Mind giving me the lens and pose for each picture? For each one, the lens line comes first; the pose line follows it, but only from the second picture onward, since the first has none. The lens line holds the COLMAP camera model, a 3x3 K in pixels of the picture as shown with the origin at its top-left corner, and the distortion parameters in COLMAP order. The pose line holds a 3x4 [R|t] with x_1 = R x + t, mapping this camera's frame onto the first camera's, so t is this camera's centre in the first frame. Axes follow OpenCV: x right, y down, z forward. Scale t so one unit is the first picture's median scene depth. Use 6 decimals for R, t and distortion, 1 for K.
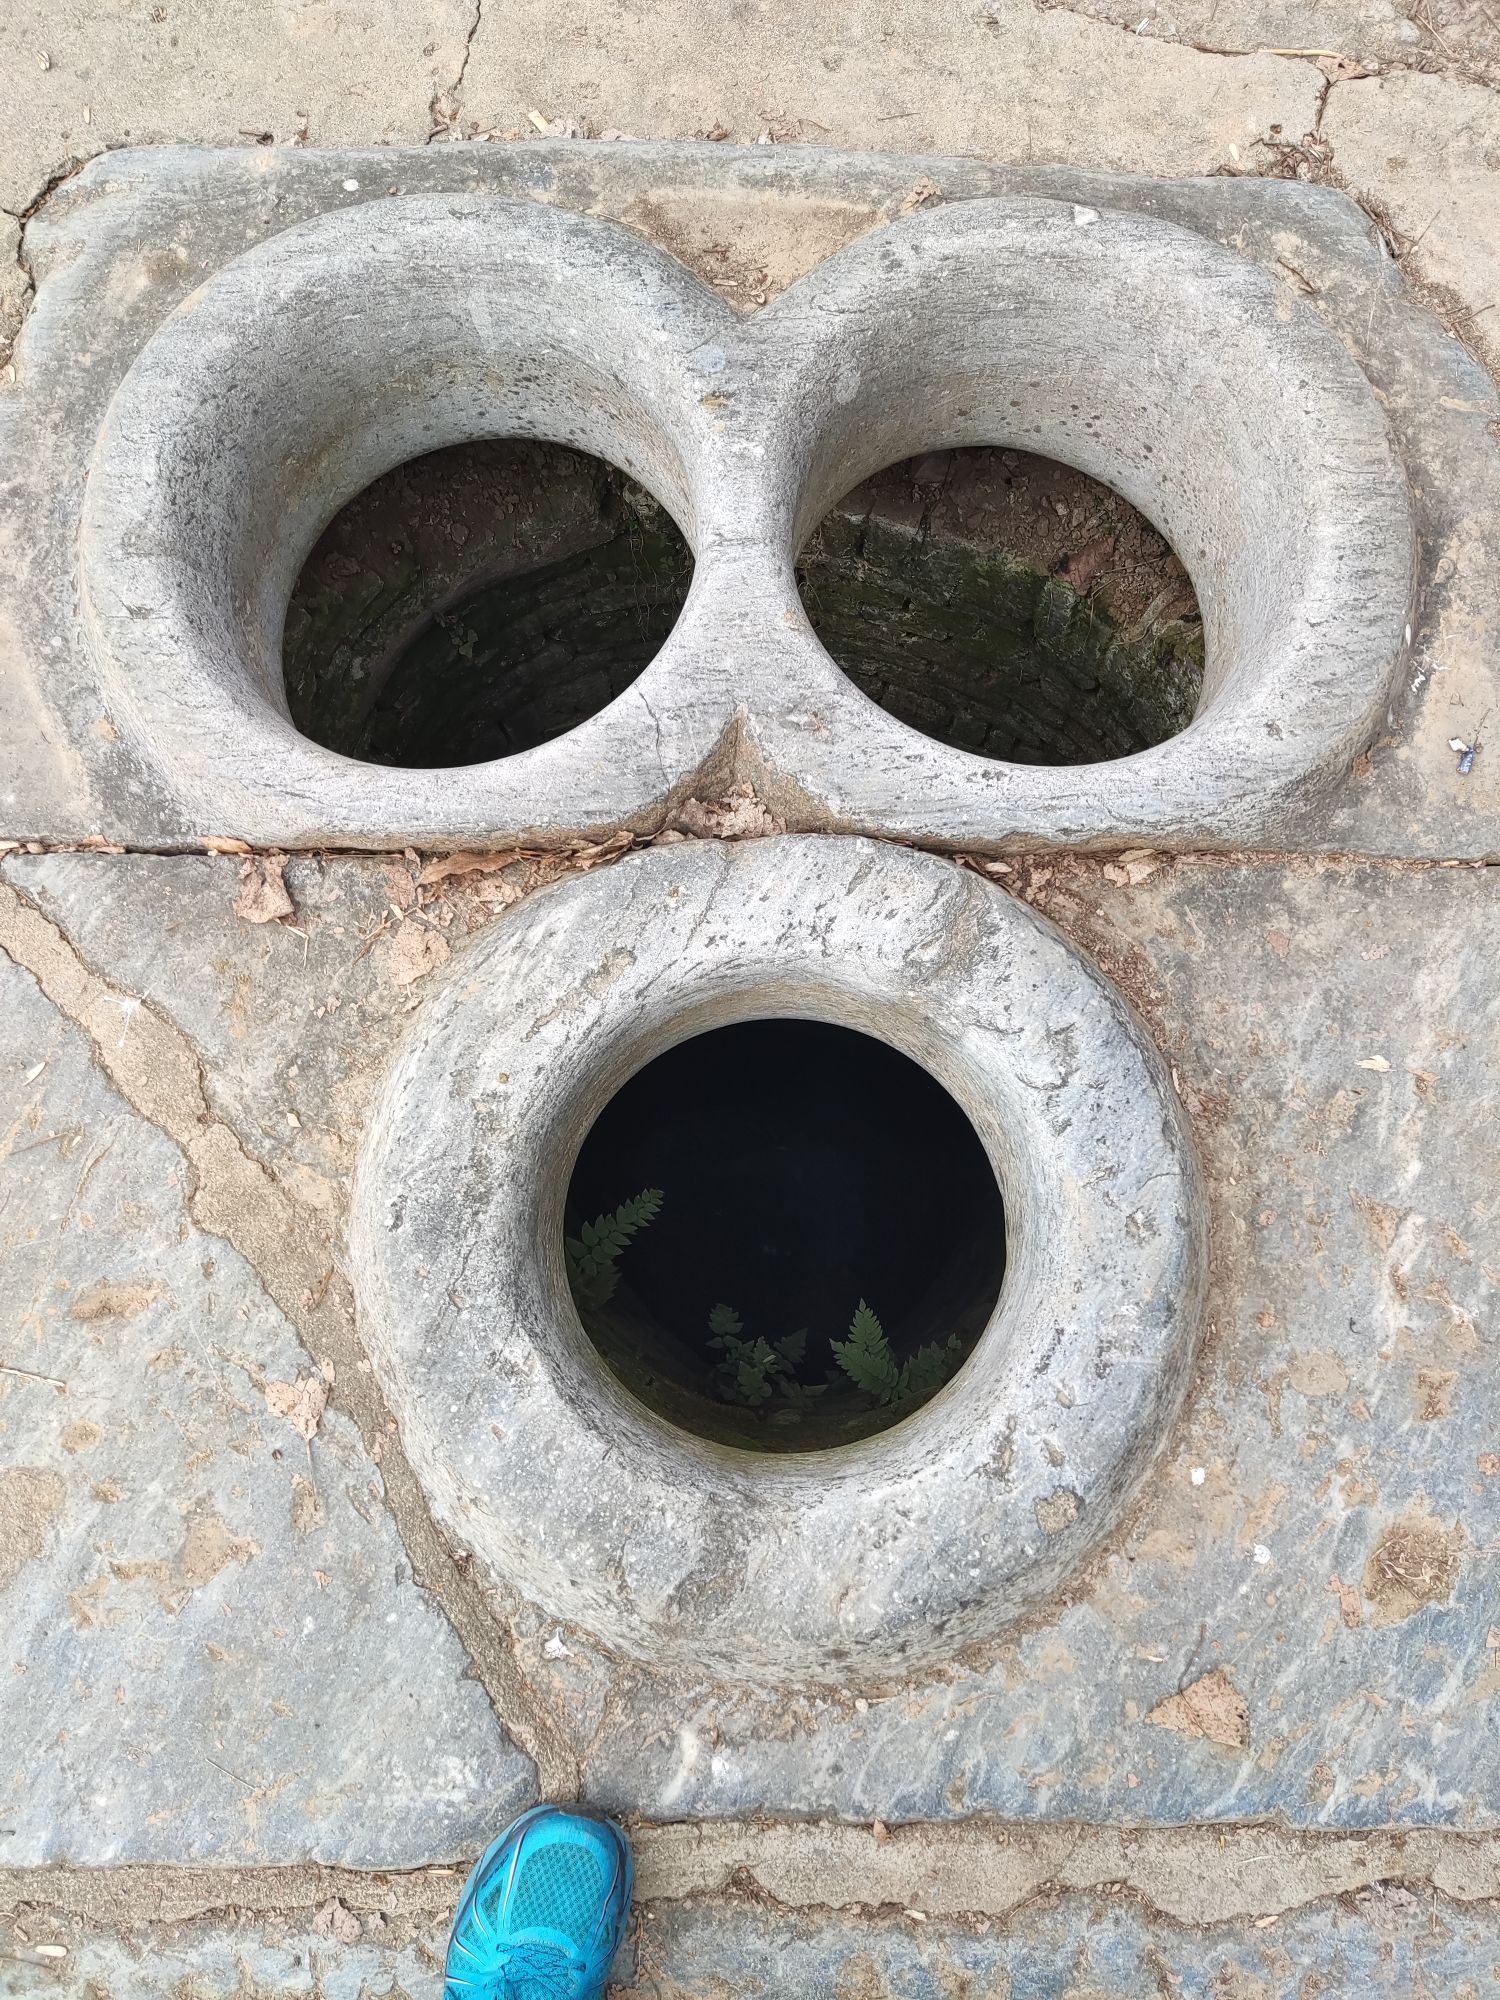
lens RADIAL K [[1484.3, 0, 744.5], [0, 1484.3, 1005.9], [0, 0, 1]] dist [0.064729, -0.090068]
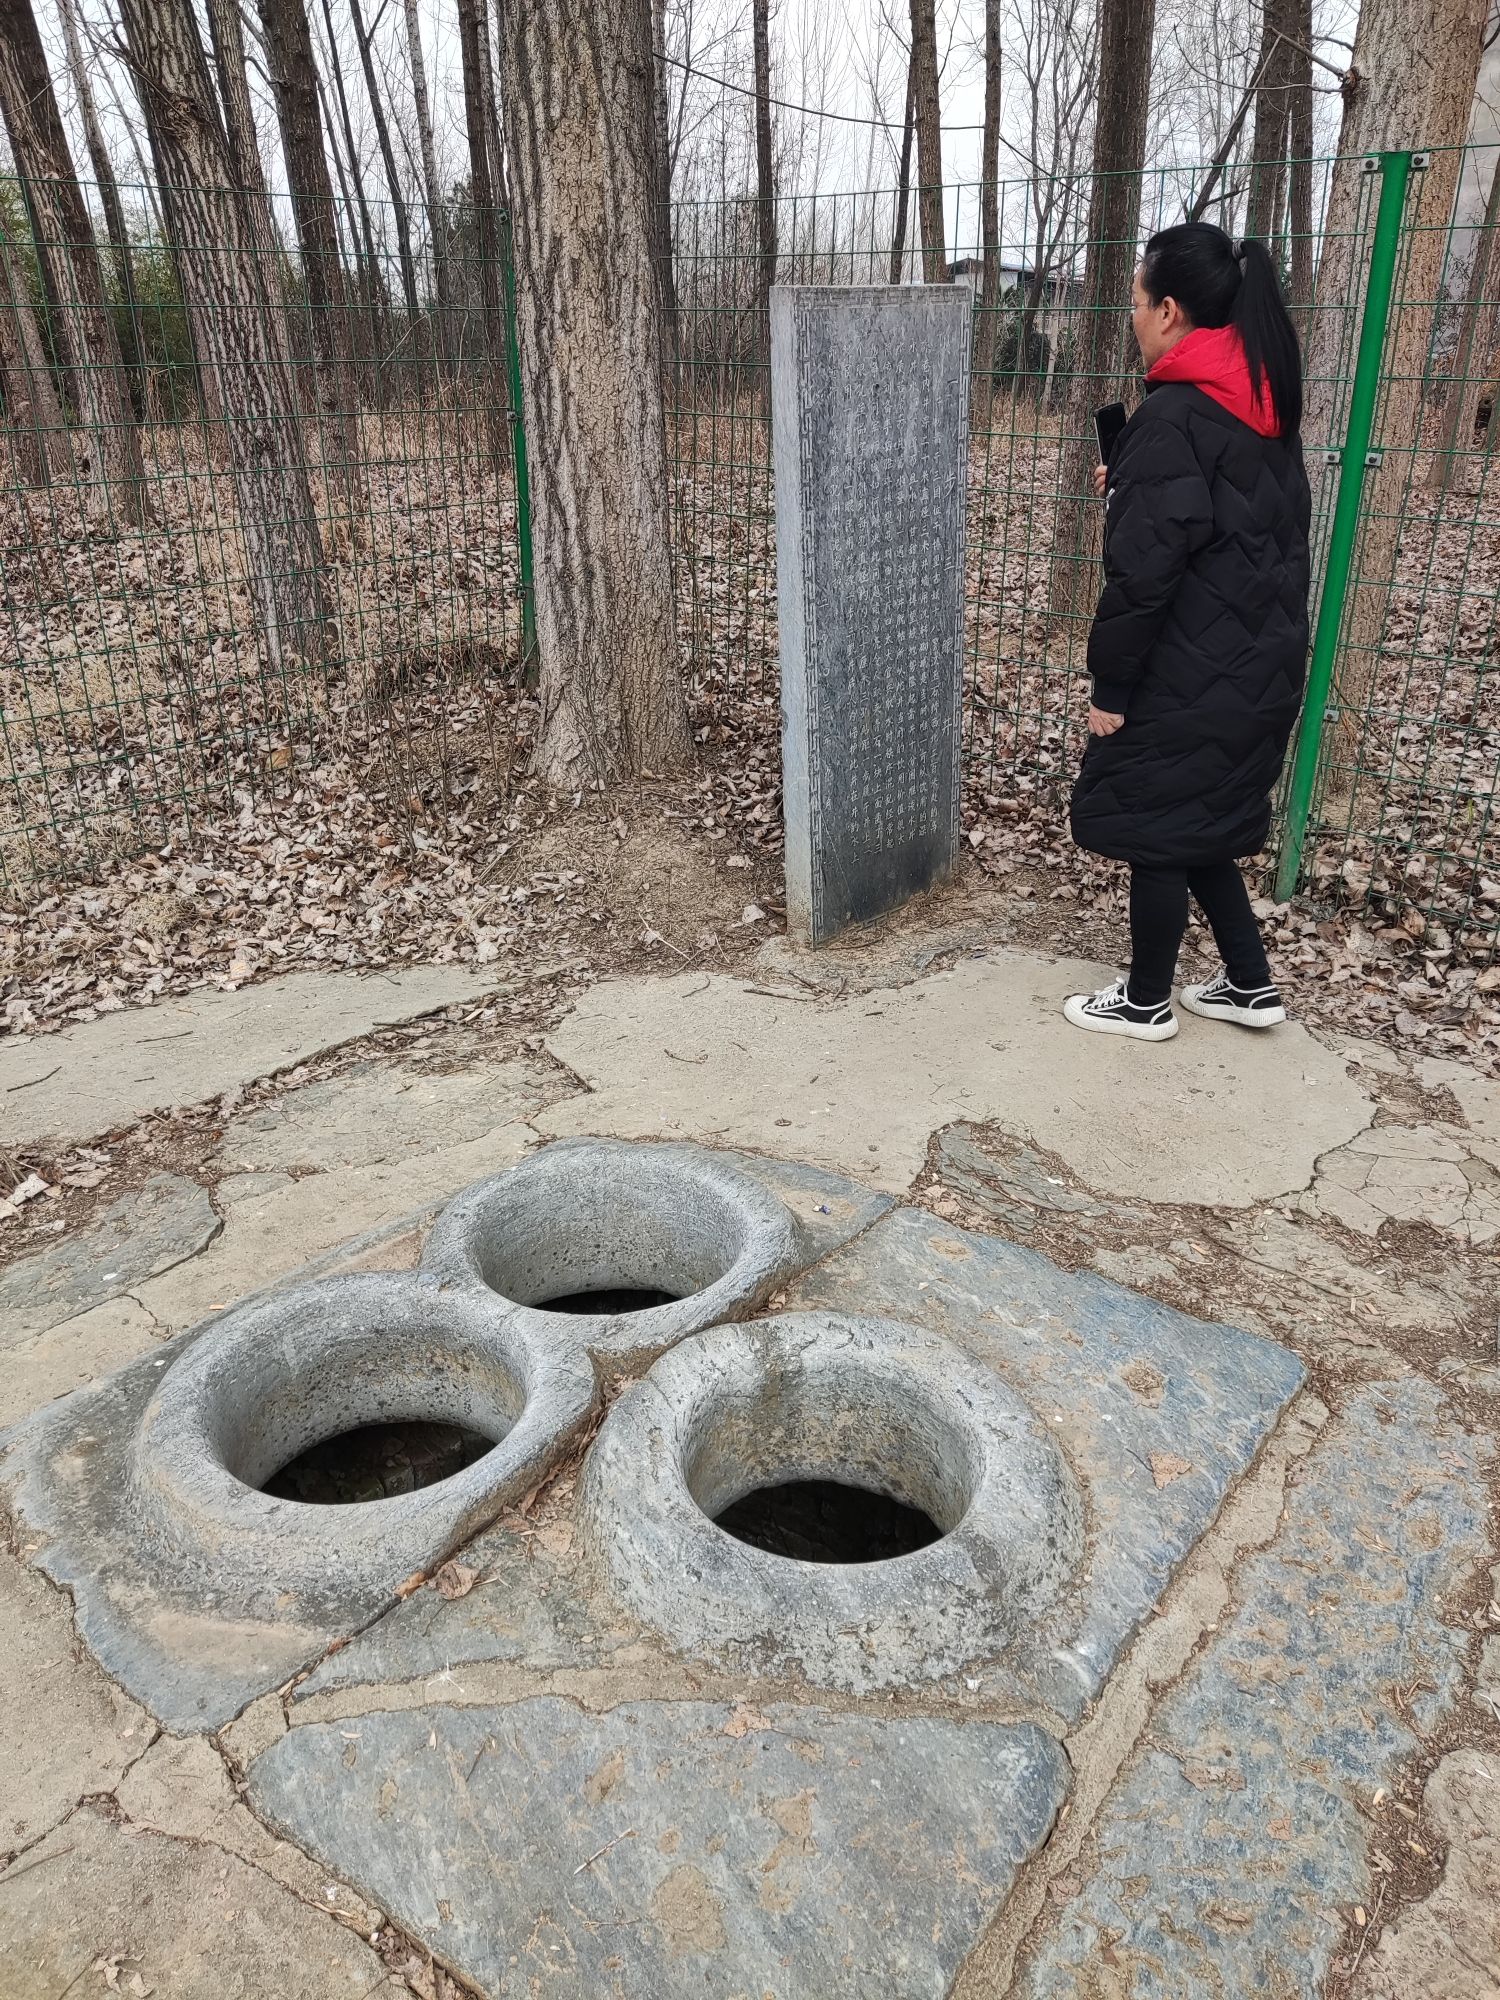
lens RADIAL K [[1484.3, 0, 745.4], [0, 1484.3, 1008.0], [0, 0, 1]] dist [0.064729, -0.090068]
pose [[0.594598, -0.311482, 0.741237, -1.192968], [0.783561, 0.431154, -0.447369, 0.635211], [-0.180240, 0.846809, 0.500428, -0.319752]]
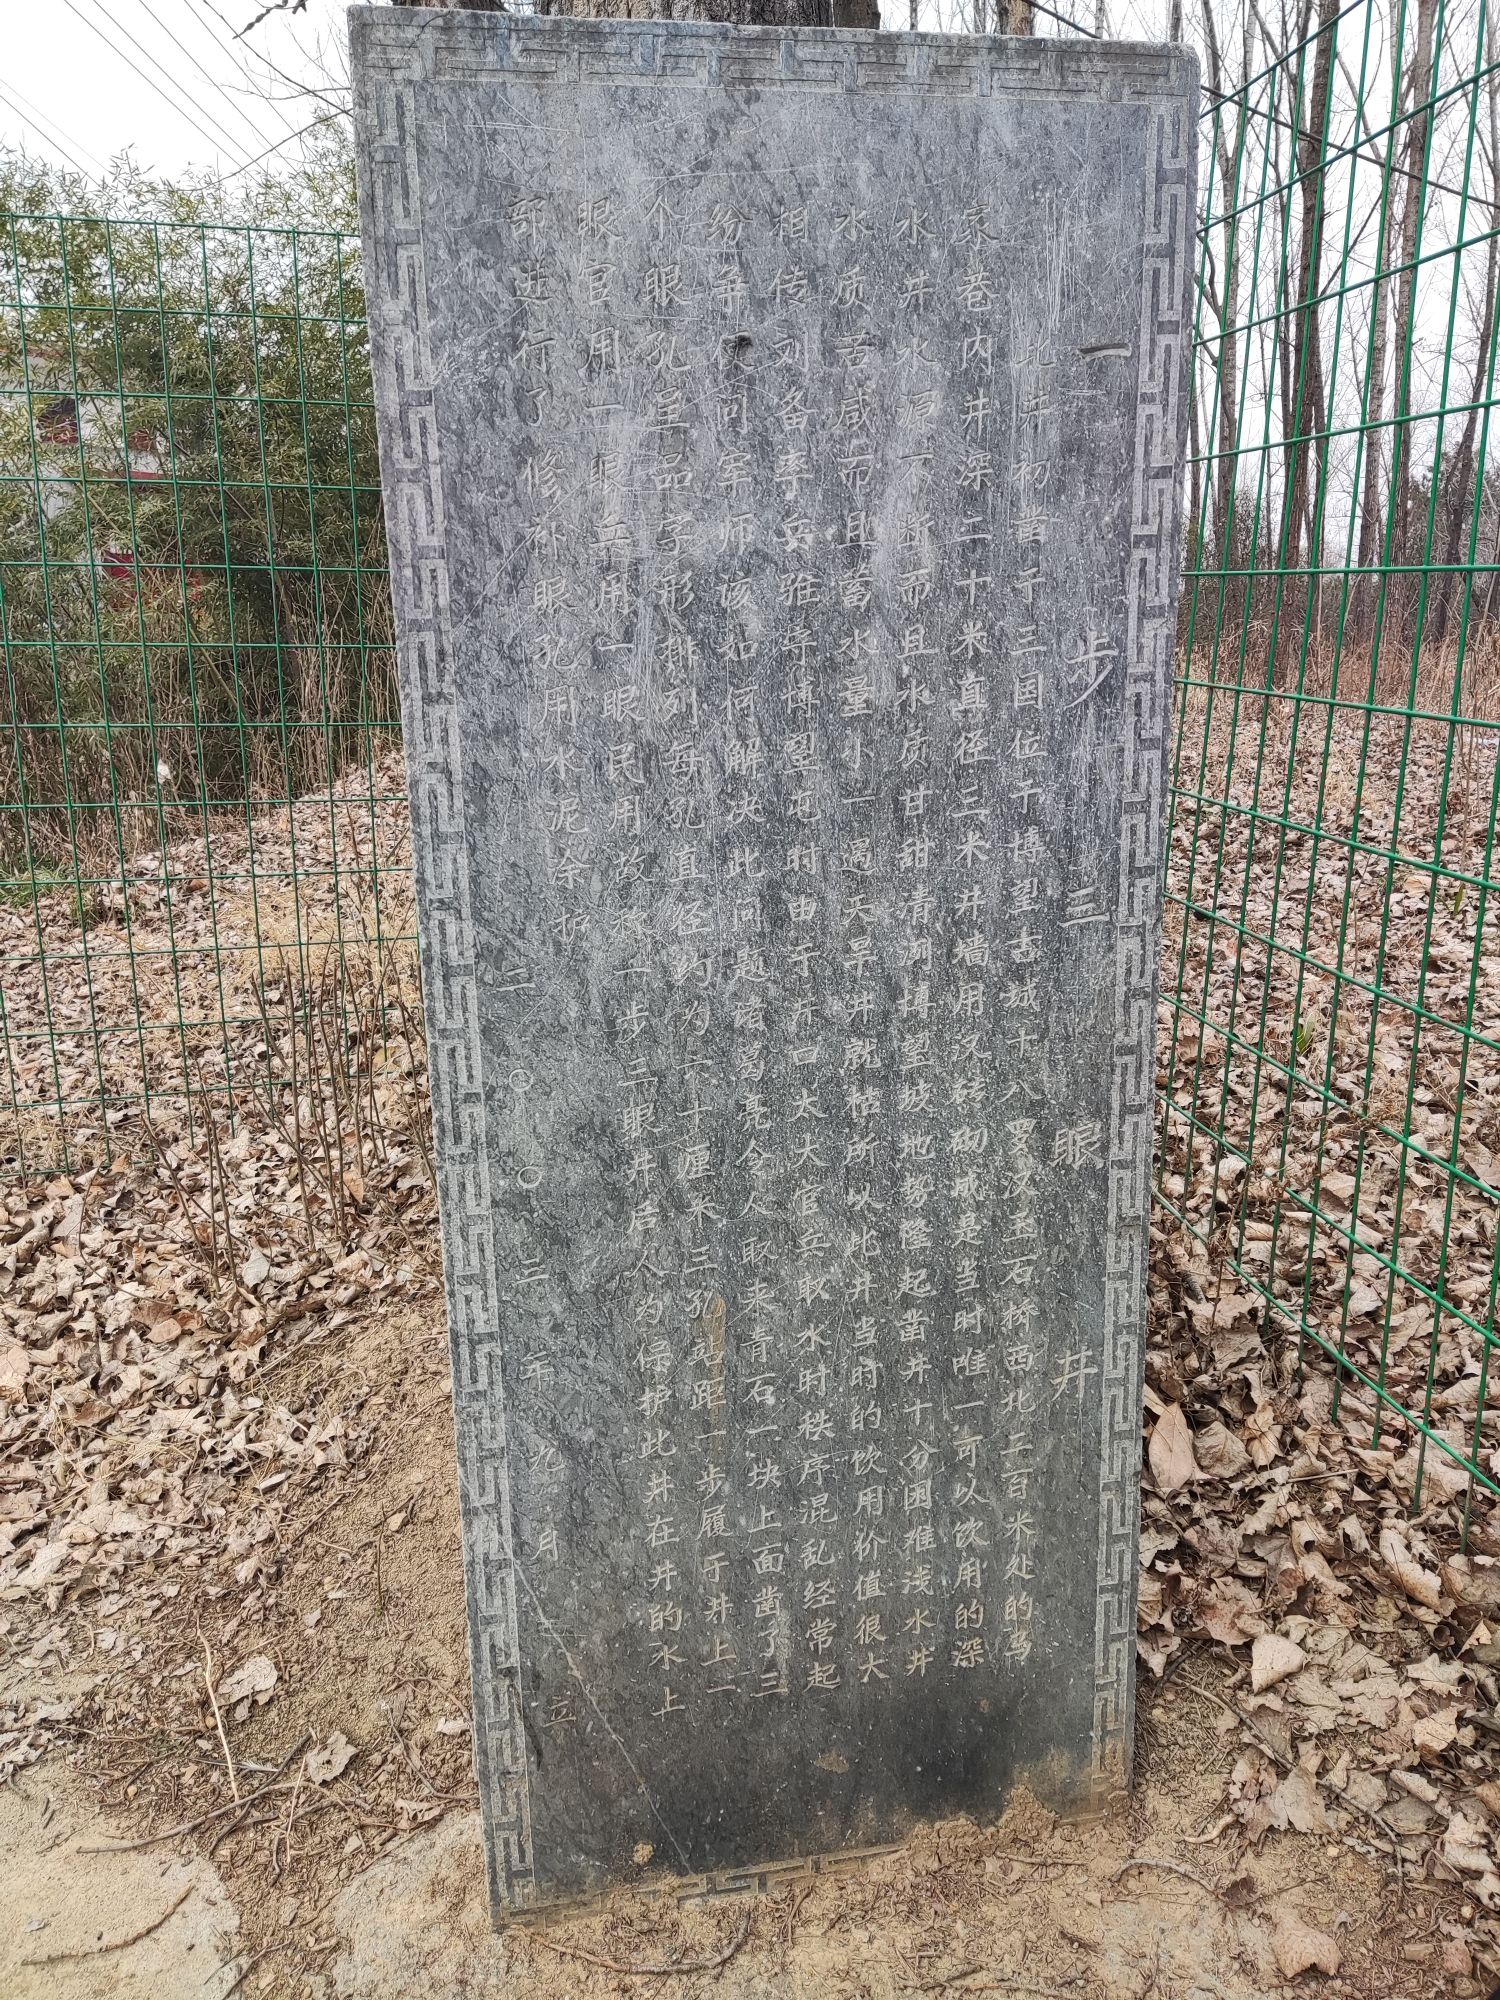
lens RADIAL K [[1484.3, 0, 763.6], [0, 1484.3, 1017.7], [0, 0, 1]] dist [0.064729, -0.090068]
pose [[0.943244, -0.057551, 0.327075, 1.254306], [0.317701, 0.443220, -0.838226, -0.057207], [-0.096725, 0.894564, 0.436348, 0.046141]]
